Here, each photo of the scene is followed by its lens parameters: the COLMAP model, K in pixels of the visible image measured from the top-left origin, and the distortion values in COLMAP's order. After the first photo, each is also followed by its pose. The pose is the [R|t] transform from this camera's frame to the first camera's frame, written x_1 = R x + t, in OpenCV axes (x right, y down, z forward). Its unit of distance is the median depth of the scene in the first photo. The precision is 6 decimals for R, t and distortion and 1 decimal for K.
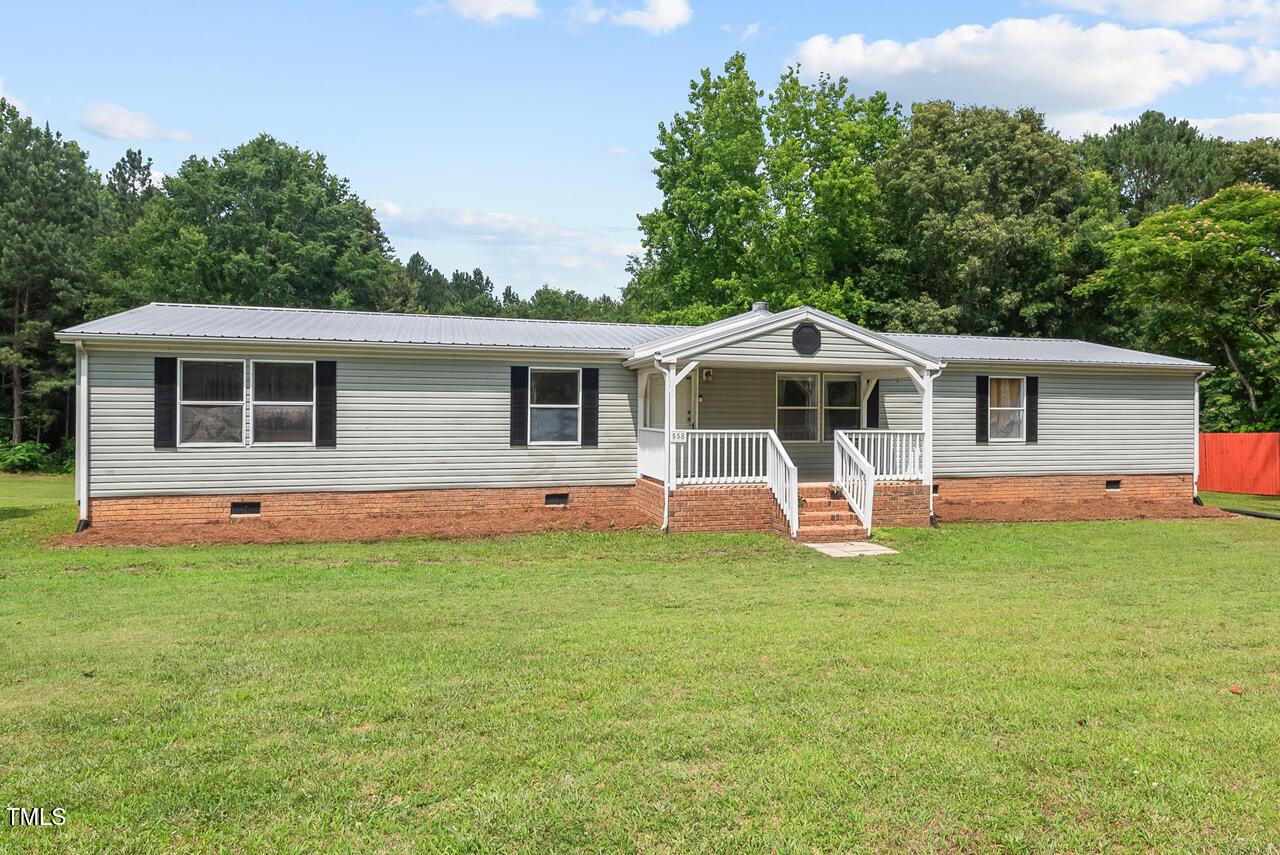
lens RADIAL K [[652.2, 0, 667.3], [0, 652.2, 408.1], [0, 0, 1]] dist [0.015636, -0.000487]
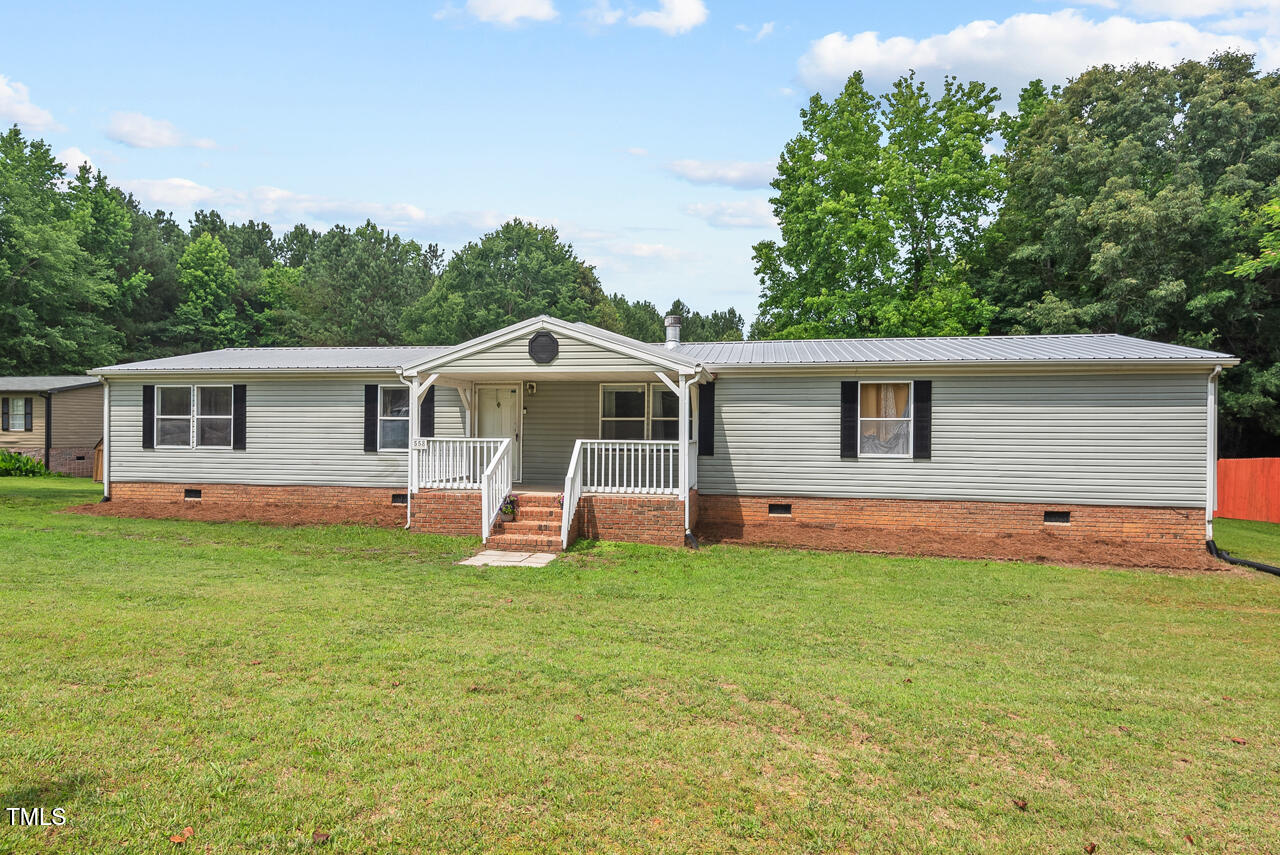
lens RADIAL K [[586.9, 0, 638.3], [0, 586.9, 422.5], [0, 0, 1]] dist [0.025927, -0.013028]
pose [[0.919644, -0.004867, -0.392724, 0.566914], [0.000549, 0.999938, -0.011107, 0.014857], [0.392753, 0.009999, 0.919589, 0.185089]]
